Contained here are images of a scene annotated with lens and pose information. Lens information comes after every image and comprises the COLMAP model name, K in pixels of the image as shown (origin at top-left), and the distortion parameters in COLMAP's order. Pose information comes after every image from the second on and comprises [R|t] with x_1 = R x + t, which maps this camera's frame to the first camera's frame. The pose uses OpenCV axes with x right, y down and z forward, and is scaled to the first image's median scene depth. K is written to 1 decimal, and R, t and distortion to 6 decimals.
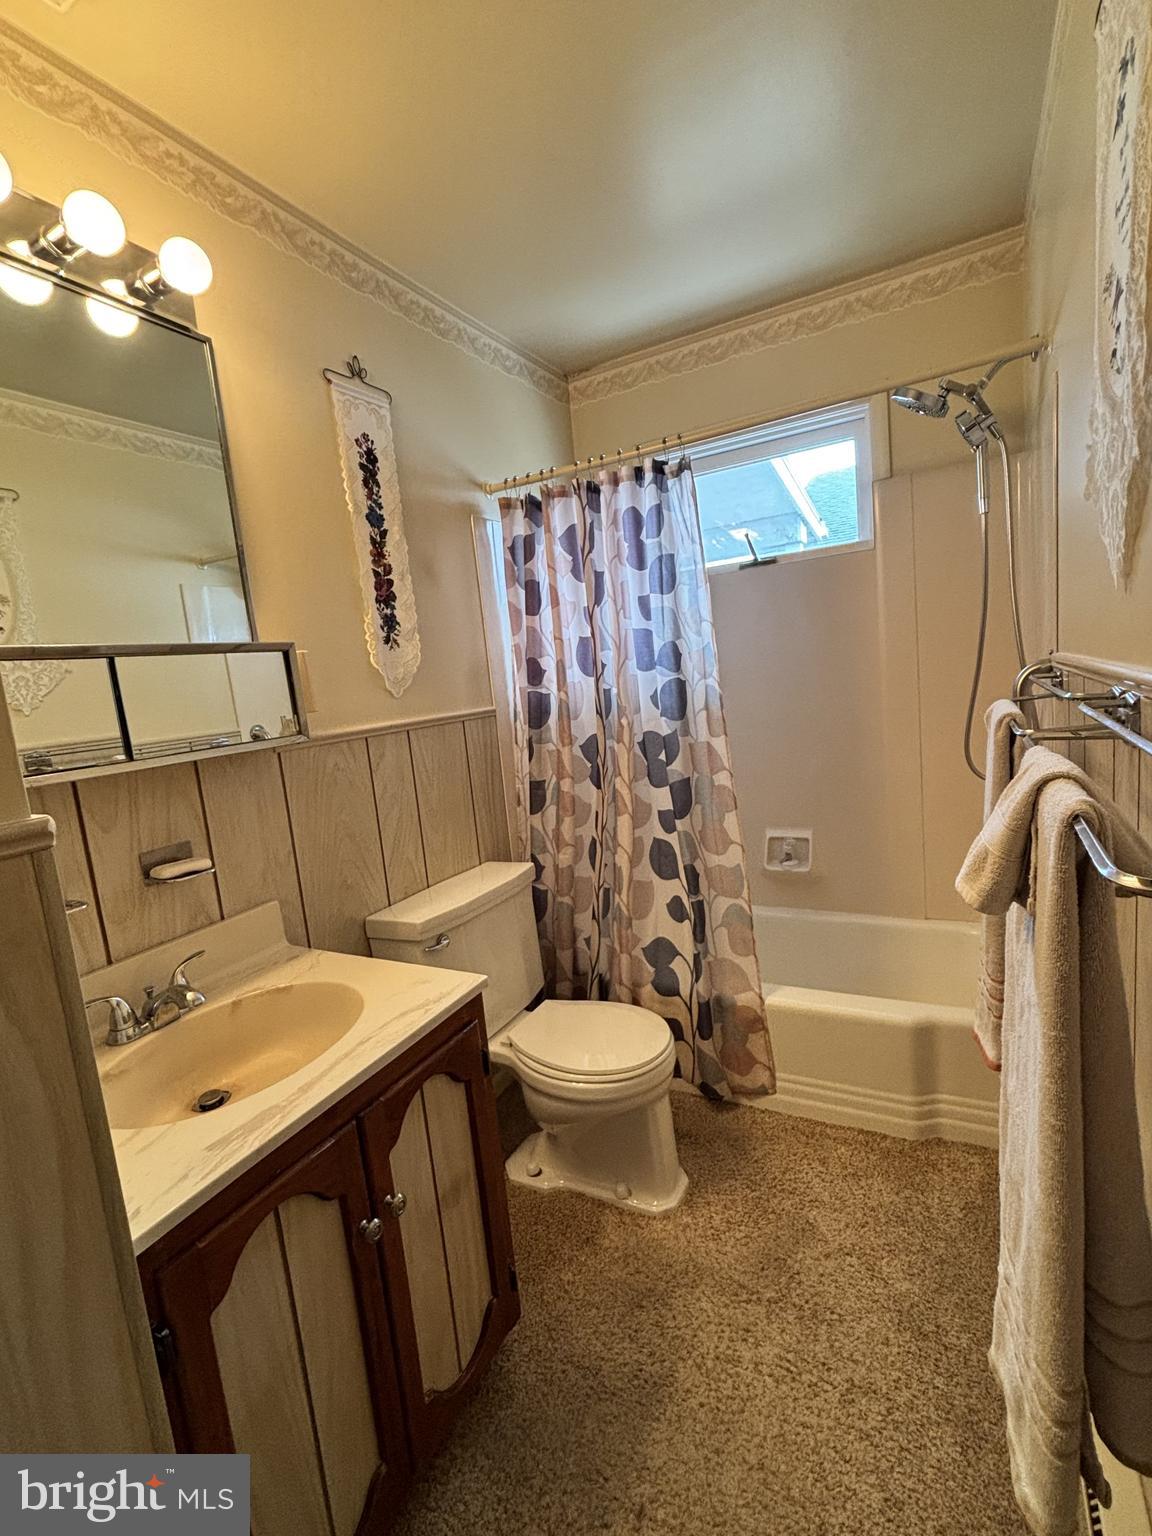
lens RADIAL K [[658.7, 0, 574.7], [0, 658.7, 777.2], [0, 0, 1]] dist [0.001330, 0.001035]
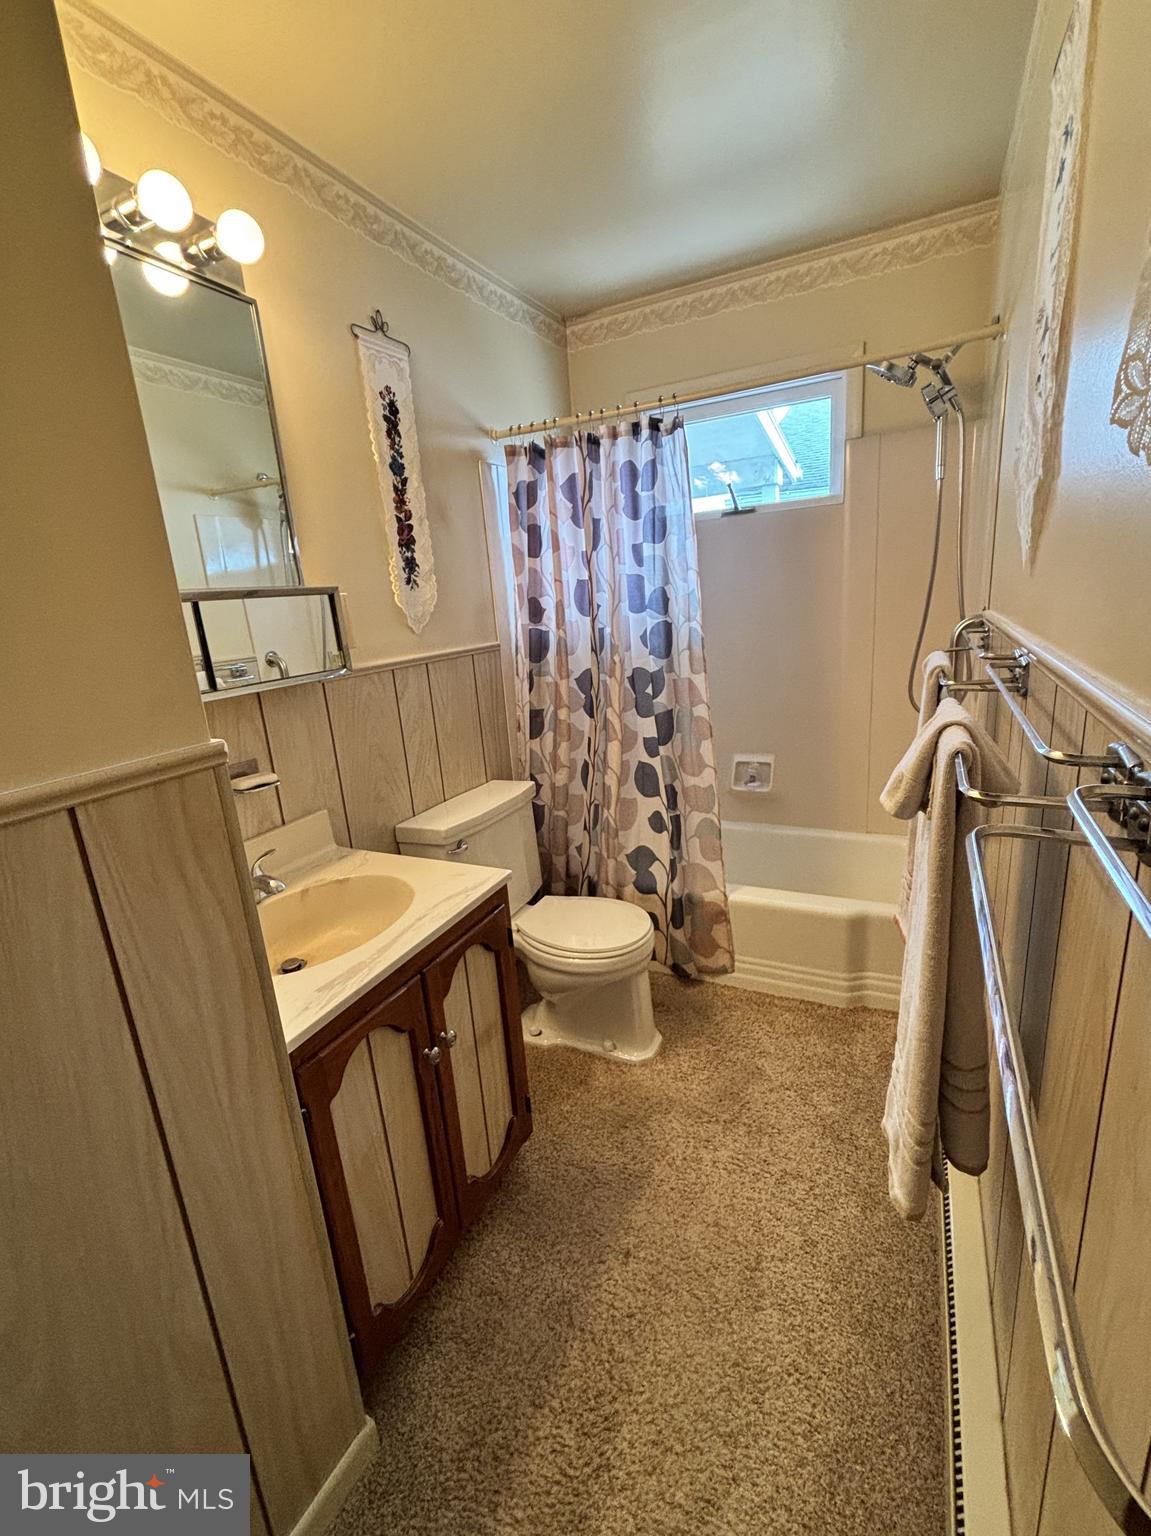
lens RADIAL K [[622.3, 0, 575.5], [0, 622.3, 768.0], [0, 0, 1]] dist [-0.000981, 0.000541]
pose [[0.999160, 0.013525, 0.038691, -0.040653], [-0.017531, 0.994301, 0.105160, -0.009861], [-0.037048, -0.105750, 0.993702, -0.094832]]
